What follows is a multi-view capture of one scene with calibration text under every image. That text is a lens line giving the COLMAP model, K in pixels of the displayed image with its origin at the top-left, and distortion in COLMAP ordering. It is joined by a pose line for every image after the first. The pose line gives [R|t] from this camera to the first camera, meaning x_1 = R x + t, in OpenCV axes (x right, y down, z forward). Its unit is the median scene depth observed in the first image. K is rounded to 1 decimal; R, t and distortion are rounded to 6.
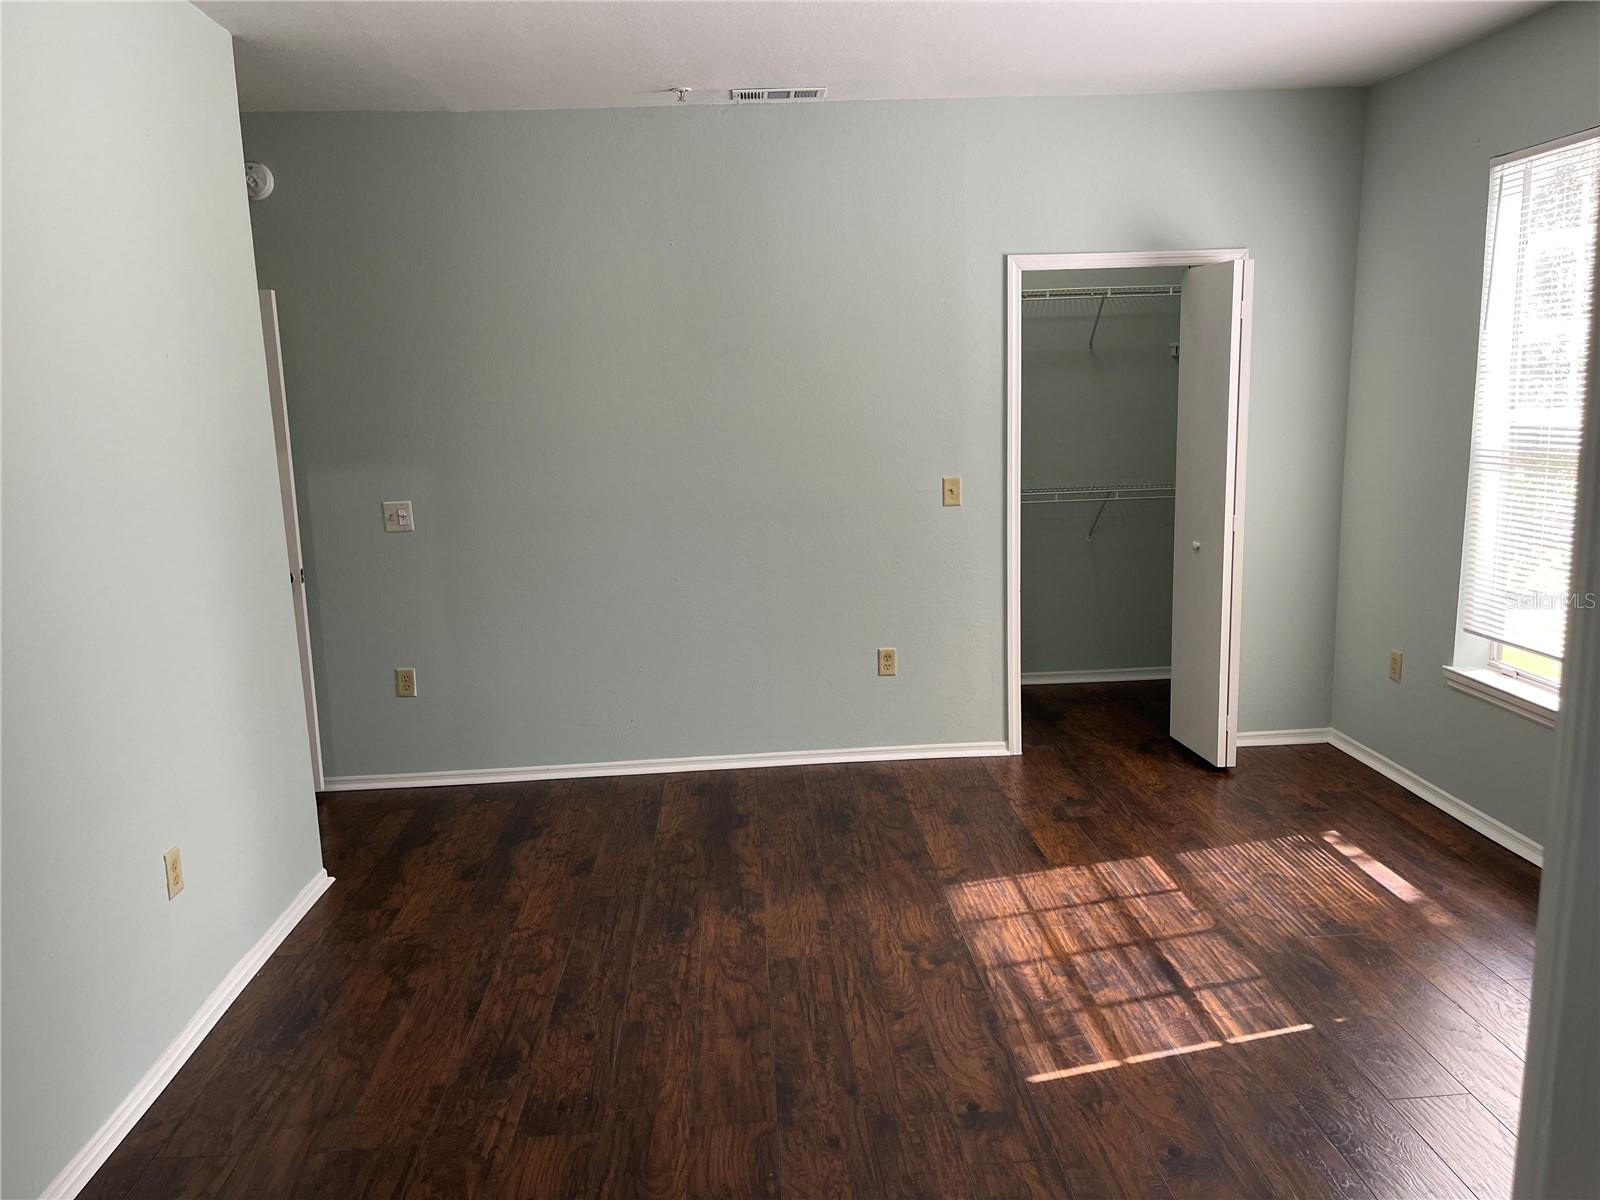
lens RADIAL K [[1206.9, 0, 802.9], [0, 1206.9, 589.3], [0, 0, 1]] dist [0.070746, -0.074410]
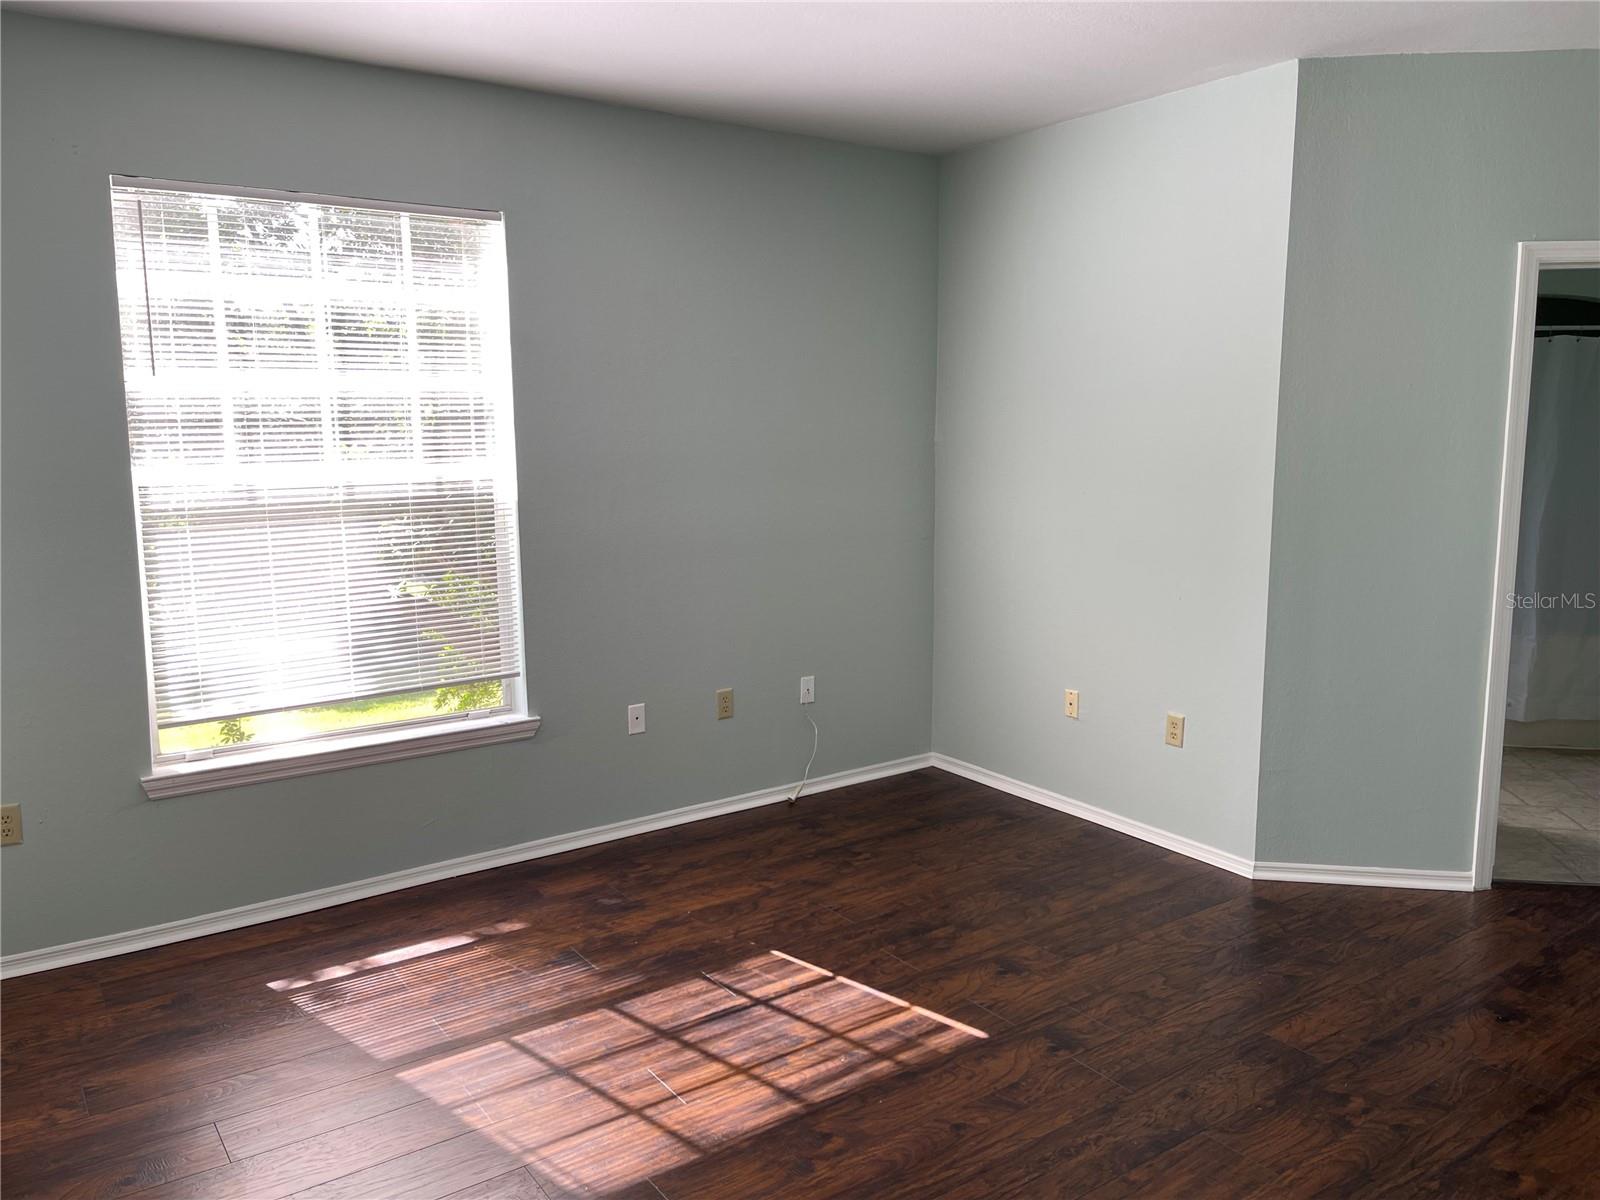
lens RADIAL K [[1206.9, 0, 809.7], [0, 1206.9, 598.9], [0, 0, 1]] dist [0.070746, -0.074410]
pose [[-0.528771, -0.089021, 0.844083, -0.481337], [0.160532, 0.966046, 0.202448, -0.179466], [-0.833445, 0.242551, -0.496526, 1.204458]]
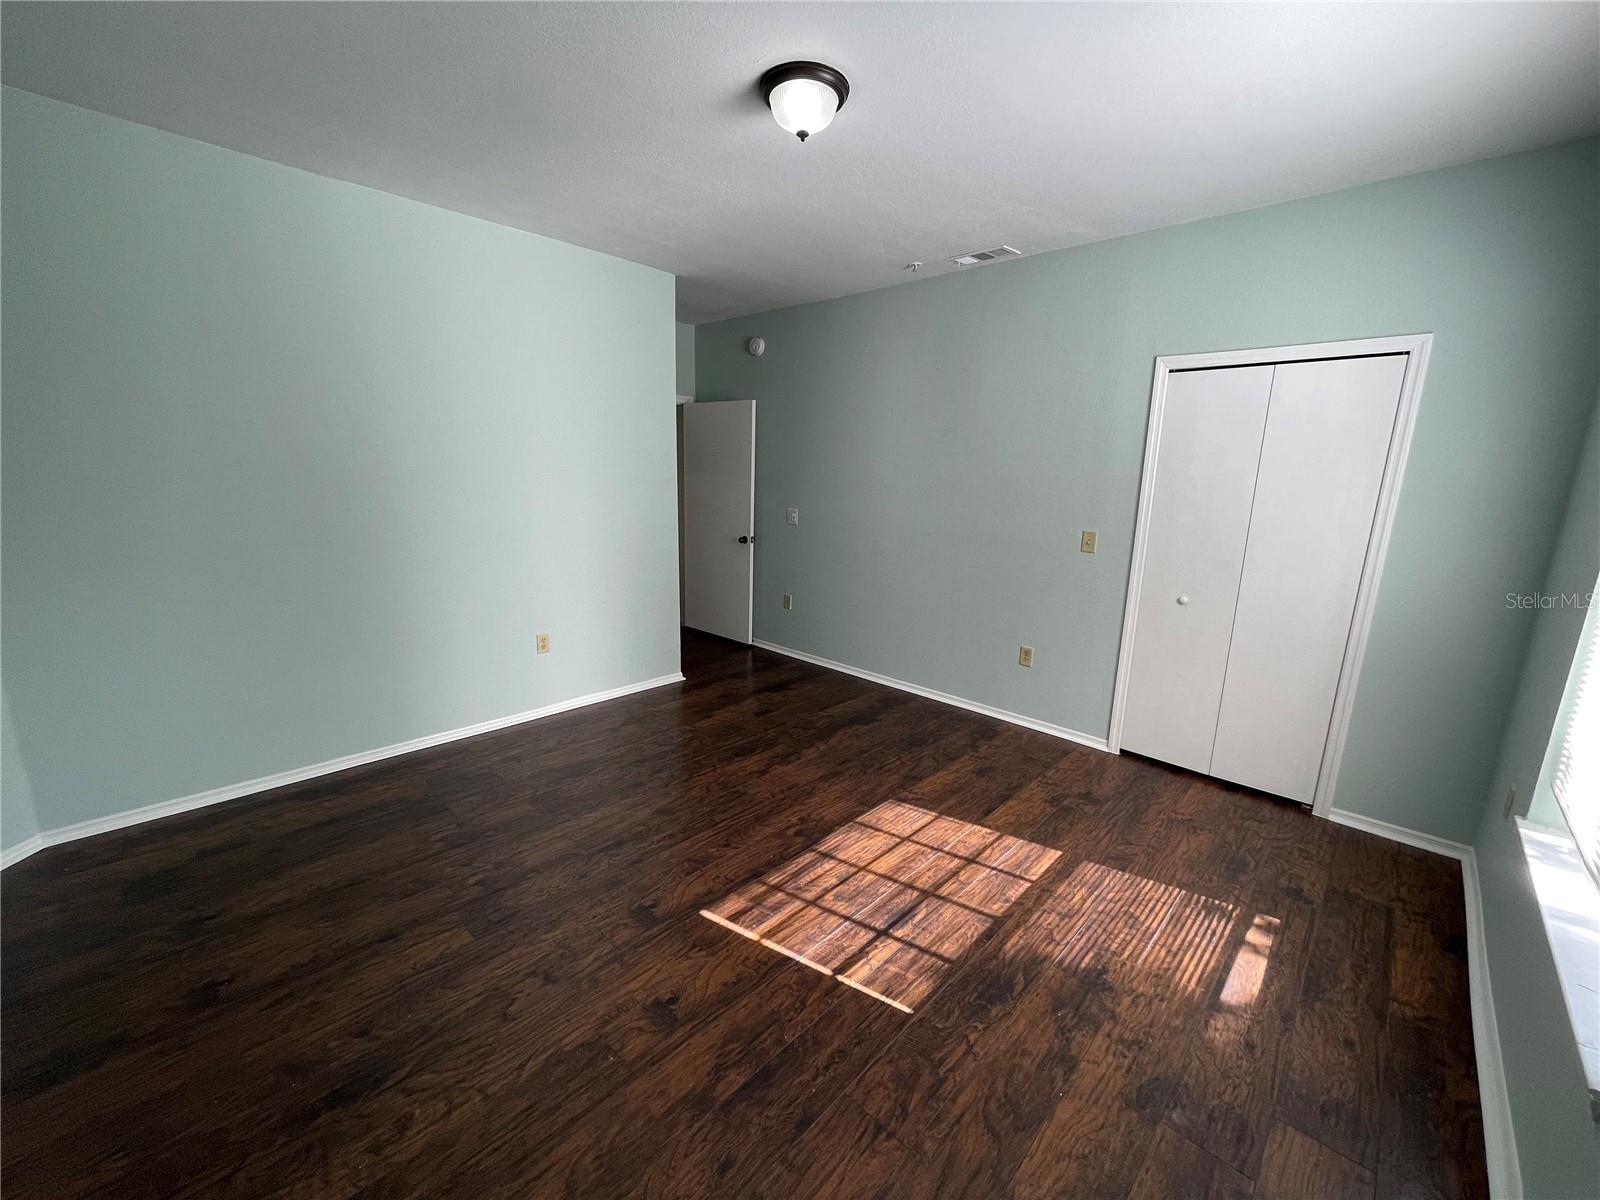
lens RADIAL K [[642.3, 0, 795.4], [0, 642.3, 597.4], [0, 0, 1]] dist [-0.001387, 0.000726]
pose [[0.677781, 0.193187, -0.709430, 0.562896], [-0.165960, 0.980162, 0.108354, -0.060310], [0.716289, 0.044297, 0.696396, 0.393071]]
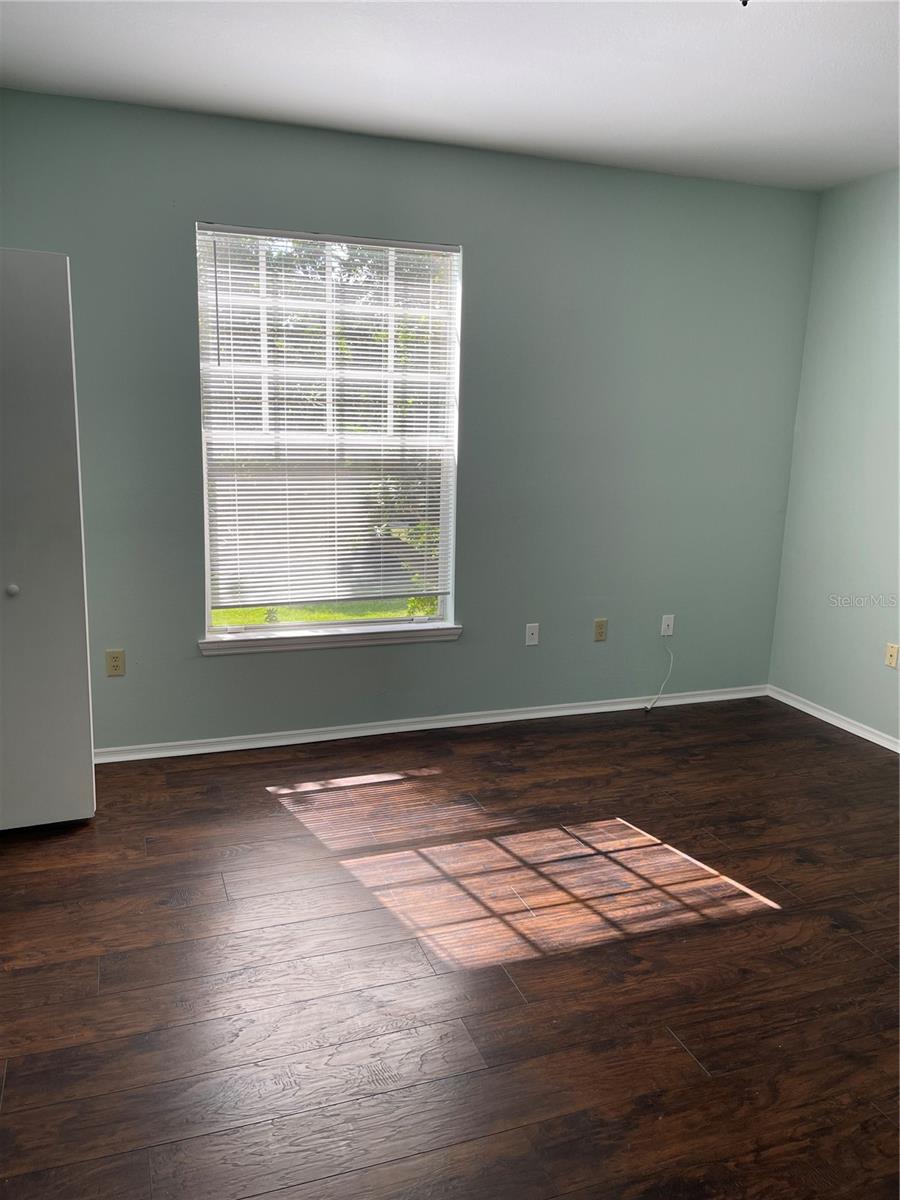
lens RADIAL K [[905.2, 0, 455.0], [0, 905.2, 608.4], [0, 0, 1]] dist [0.070746, -0.074410]
pose [[-0.288028, -0.175579, 0.941388, -0.483810], [0.139054, 0.964960, 0.222520, -0.163487], [-0.947472, 0.194996, -0.253520, 1.175319]]
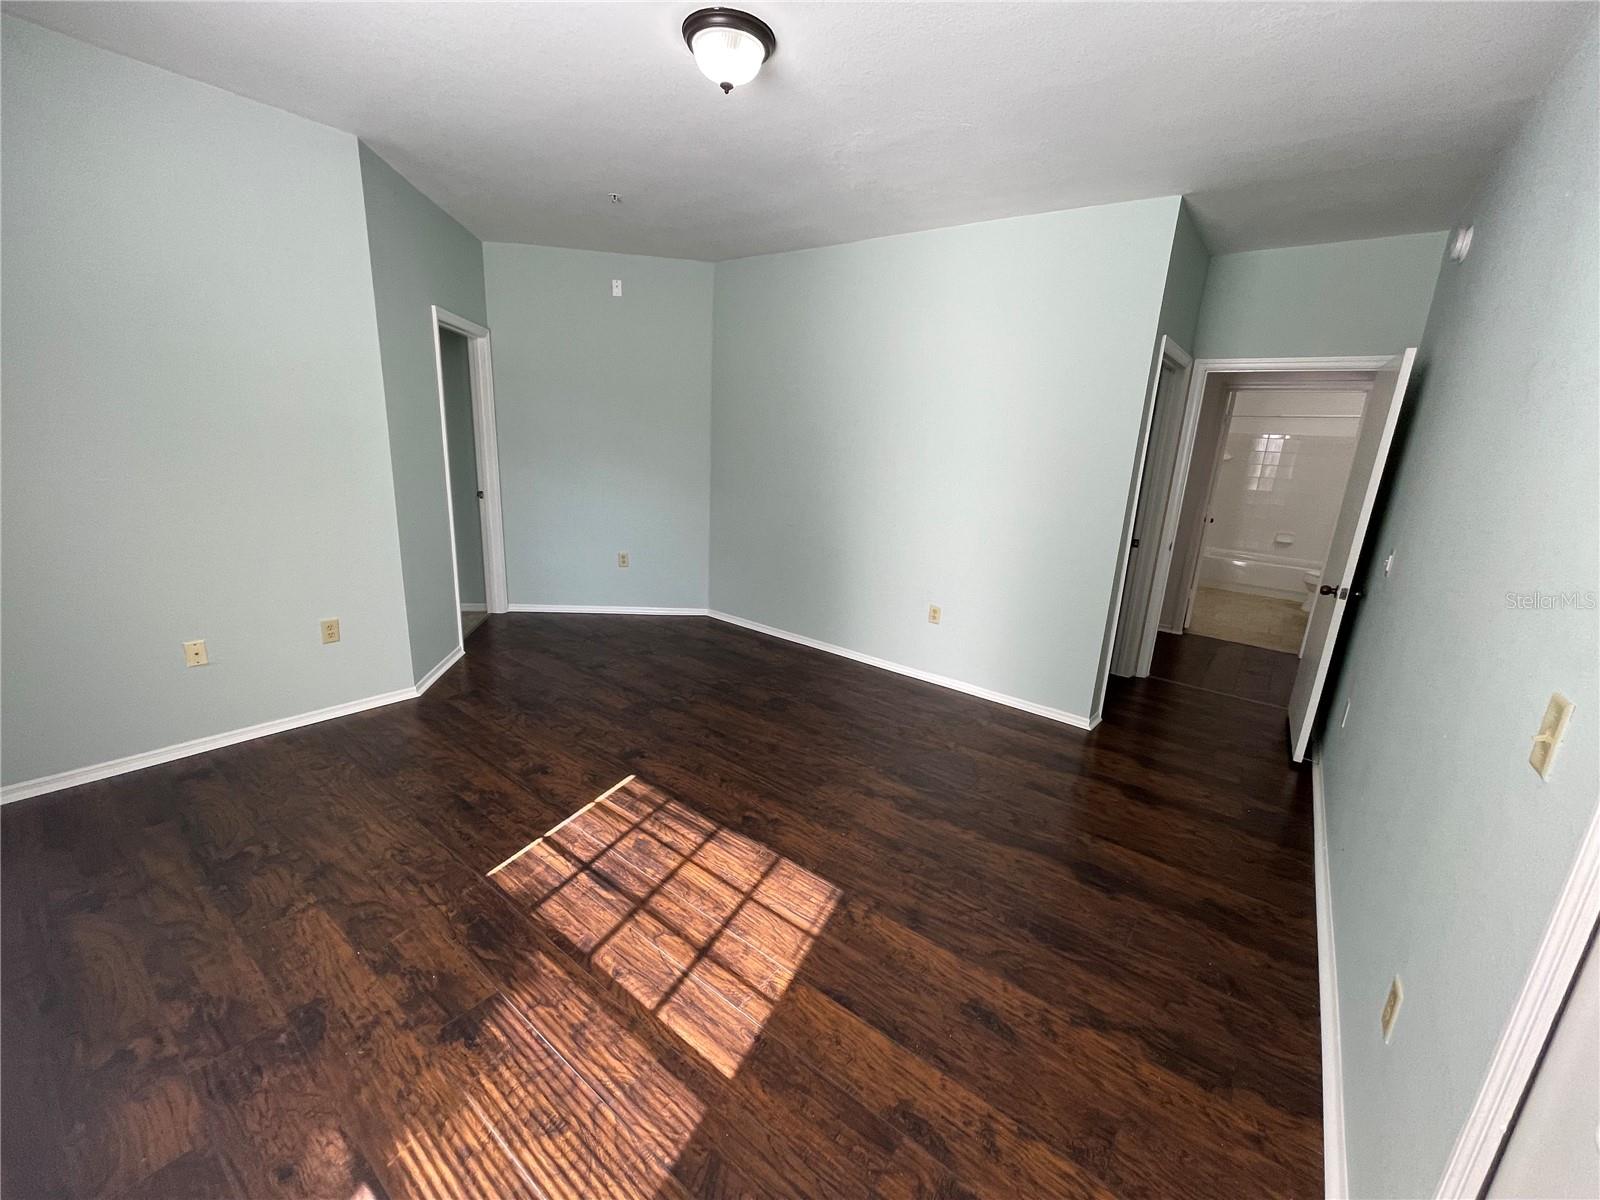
lens RADIAL K [[642.3, 0, 794.6], [0, 642.3, 601.6], [0, 0, 1]] dist [-0.001387, 0.000726]
pose [[-0.656097, 0.184653, -0.731738, 0.534748], [-0.158135, 0.914441, 0.372546, -0.203023], [0.737923, 0.360139, -0.570762, 1.264414]]
